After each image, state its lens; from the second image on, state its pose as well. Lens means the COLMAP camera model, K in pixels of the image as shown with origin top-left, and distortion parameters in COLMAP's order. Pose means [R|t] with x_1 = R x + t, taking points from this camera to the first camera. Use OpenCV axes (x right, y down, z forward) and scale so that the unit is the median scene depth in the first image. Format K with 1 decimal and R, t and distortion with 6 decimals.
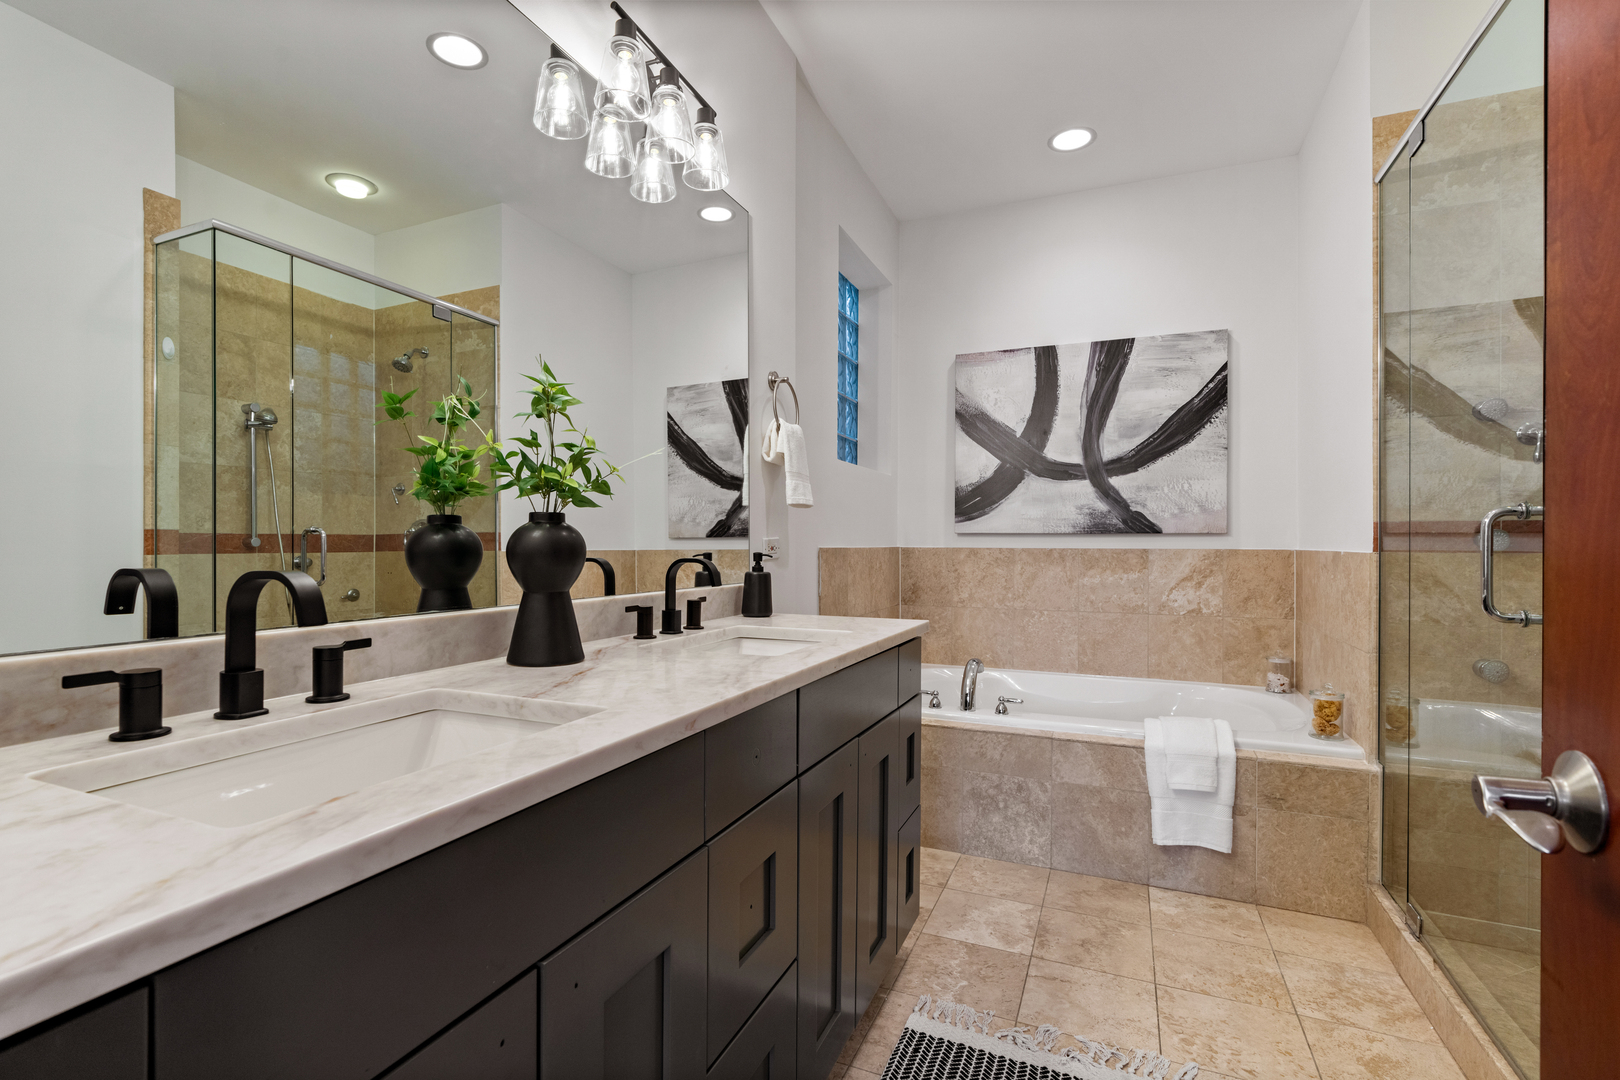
lens RADIAL K [[716.8, 0, 810.0], [0, 716.8, 540.0], [0, 0, 1]] dist [-0.004814, 0.000119]
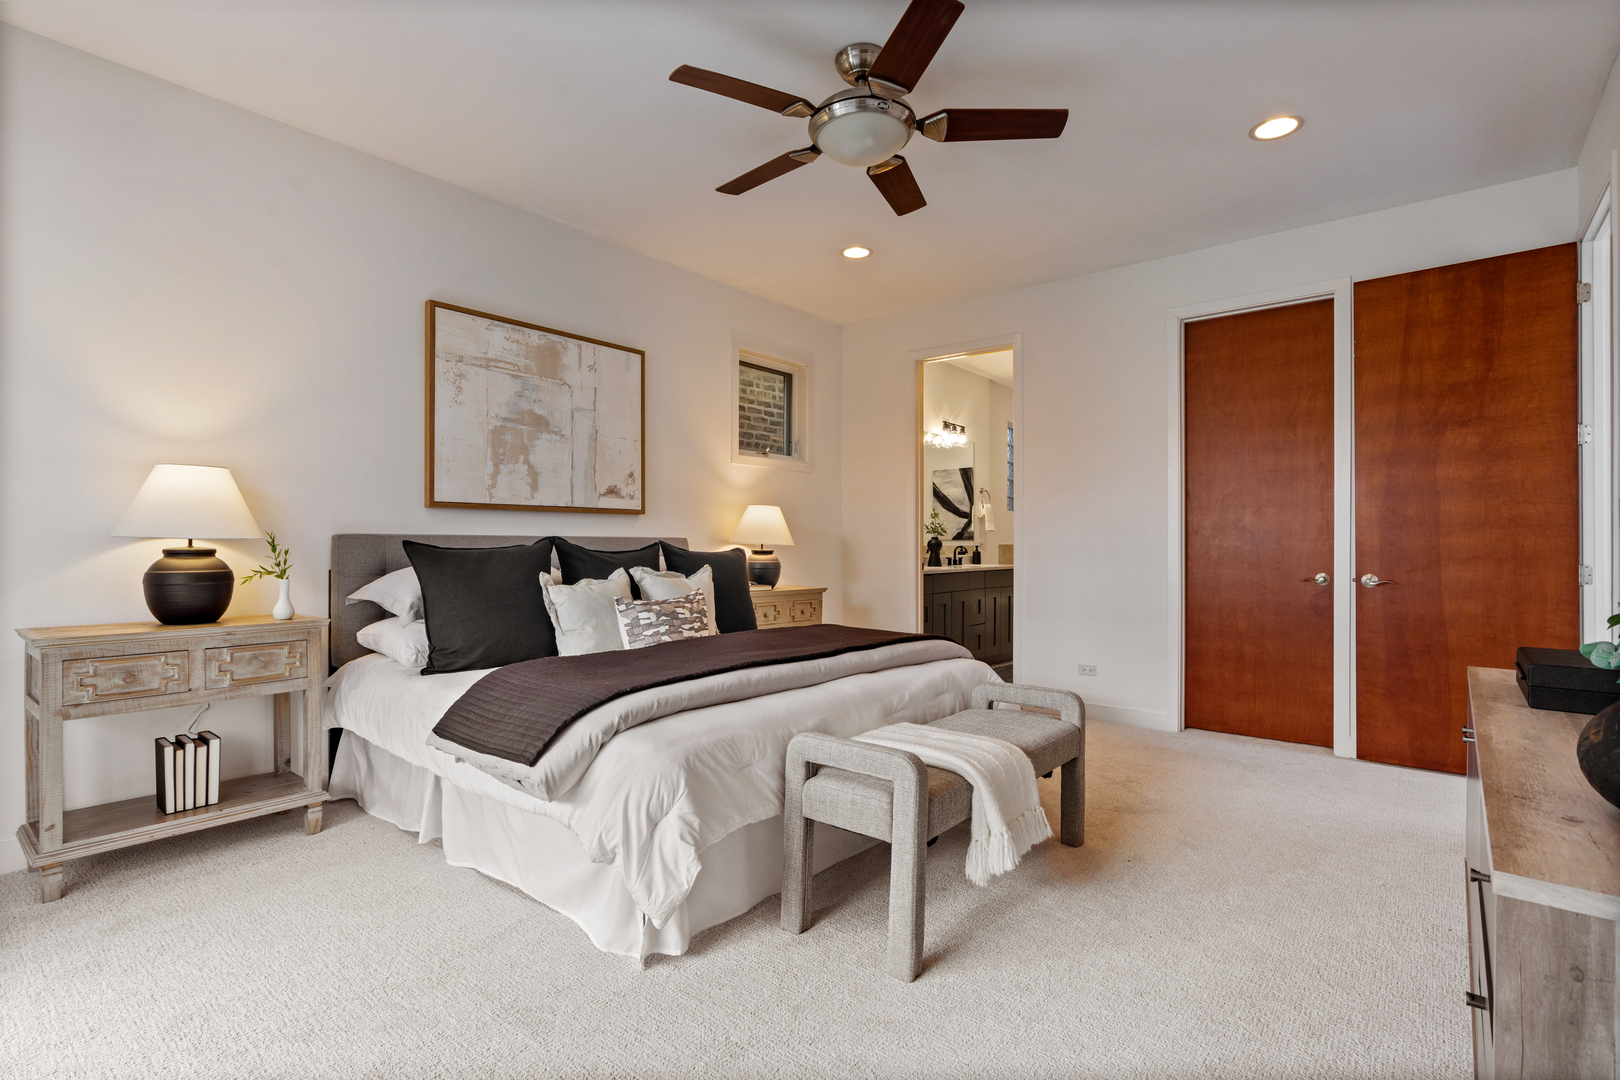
lens RADIAL K [[757.4, 0, 805.2], [0, 757.4, 539.3], [0, 0, 1]] dist [-0.011637, 0.000572]
pose [[0.958697, 0.000912, -0.284430, 0.150852], [-0.000144, 0.999996, 0.002720, -0.019847], [0.284431, -0.002567, 0.958693, -2.396029]]
